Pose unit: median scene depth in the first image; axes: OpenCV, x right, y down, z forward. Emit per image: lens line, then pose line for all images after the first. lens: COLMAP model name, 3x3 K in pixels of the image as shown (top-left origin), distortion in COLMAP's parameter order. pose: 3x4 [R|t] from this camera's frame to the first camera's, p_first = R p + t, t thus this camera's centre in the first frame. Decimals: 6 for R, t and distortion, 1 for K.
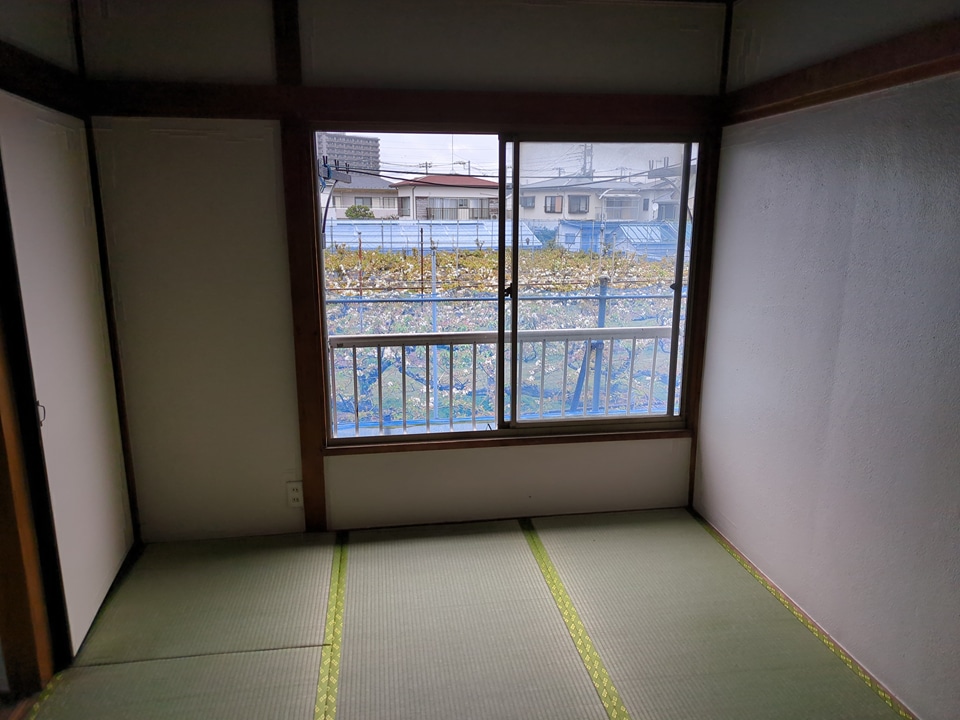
lens RADIAL K [[709.8, 0, 483.0], [0, 709.8, 367.1], [0, 0, 1]] dist [0.065981, -0.068274]
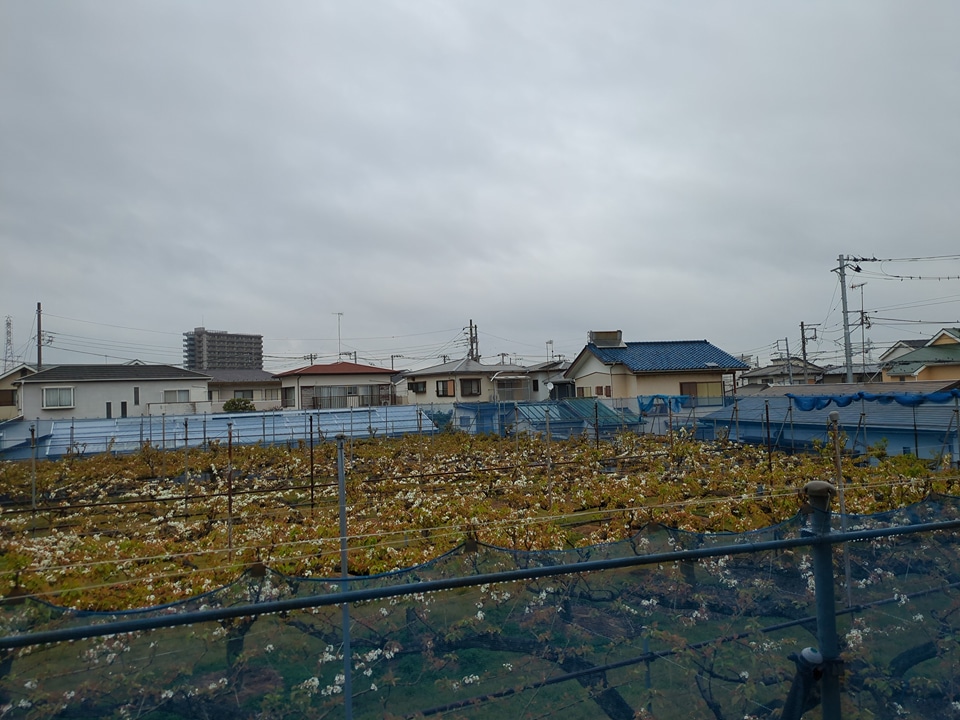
lens RADIAL K [[635.7, 0, 480.0], [0, 635.7, 360.0], [0, 0, 1]] dist [0.054070, -0.000116]
pose [[0.981793, -0.029199, 0.187695, -0.019520], [0.079829, 0.960045, -0.268220, -0.024997], [-0.172364, 0.278320, 0.944896, 0.145534]]
